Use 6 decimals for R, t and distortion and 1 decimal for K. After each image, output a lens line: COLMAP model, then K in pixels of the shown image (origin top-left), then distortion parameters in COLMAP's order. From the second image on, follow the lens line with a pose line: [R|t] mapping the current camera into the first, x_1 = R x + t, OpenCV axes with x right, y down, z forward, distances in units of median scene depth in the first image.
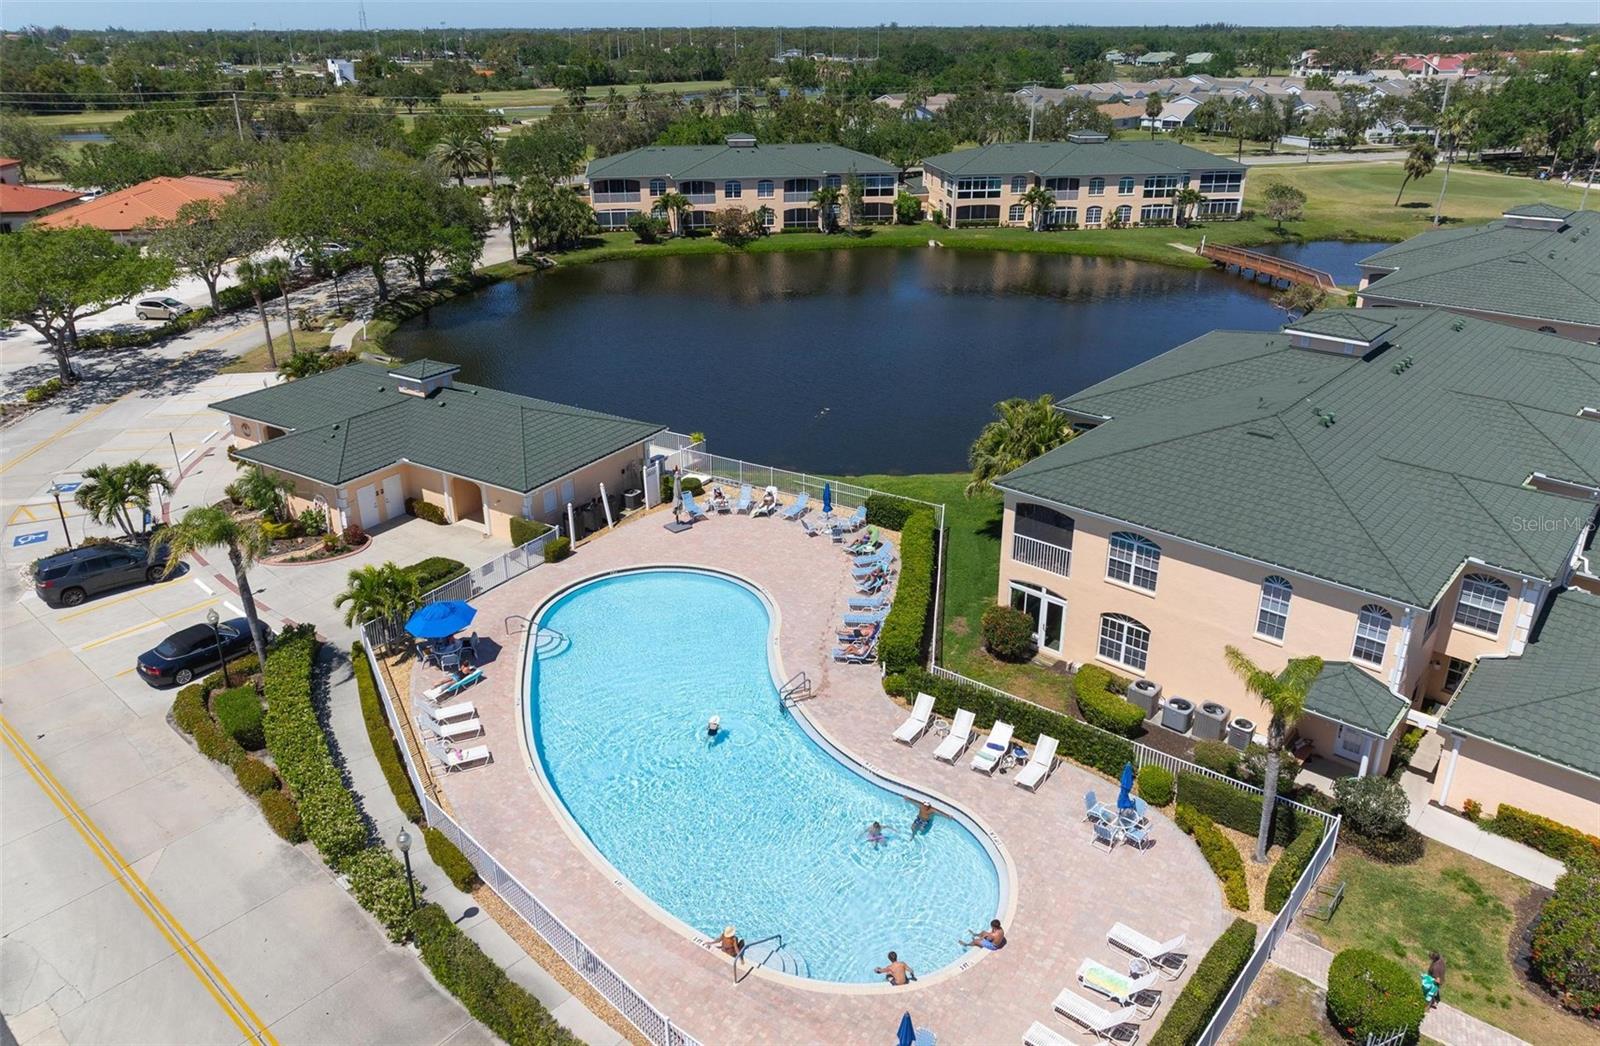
lens RADIAL K [[1123.5, 0, 800.0], [0, 1123.5, 523.0], [0, 0, 1]] dist [0.000472, -0.006722]
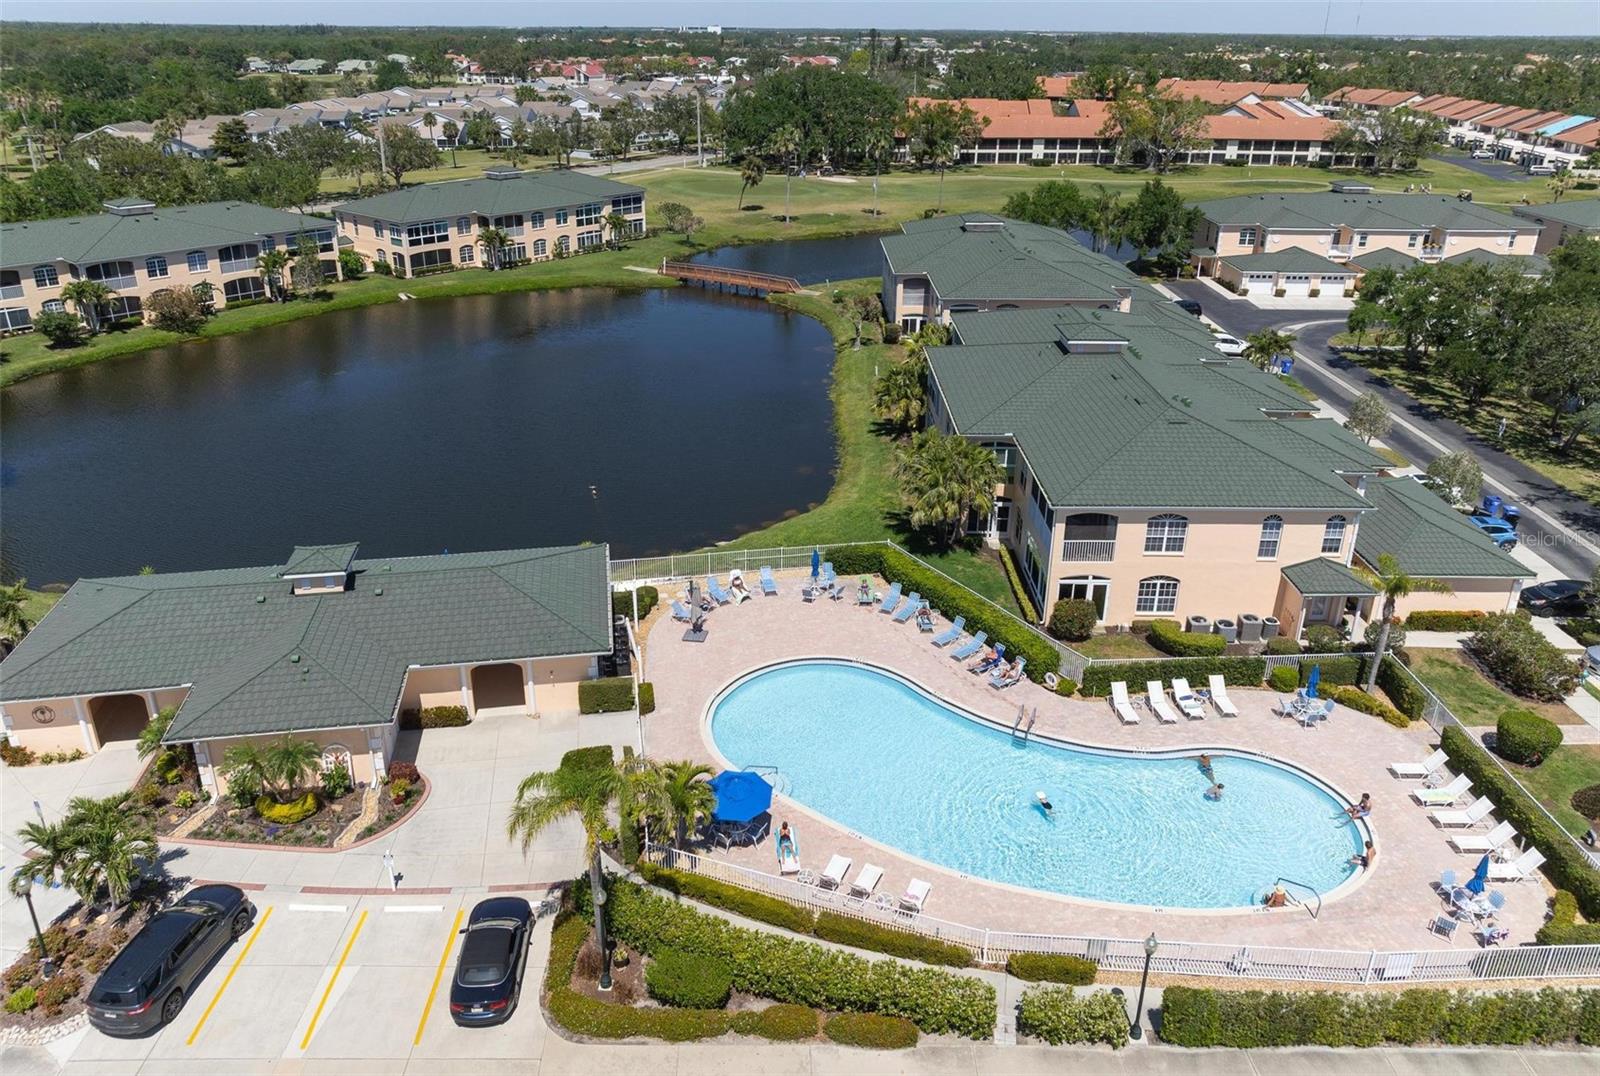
lens RADIAL K [[1111.1, 0, 803.6], [0, 1111.1, 523.8], [0, 0, 1]] dist [0.016524, -0.037525]
pose [[0.741081, -0.264878, 0.616959, -0.263585], [0.260678, 0.960319, 0.099170, -0.069909], [-0.618745, 0.087335, 0.780722, 0.073616]]
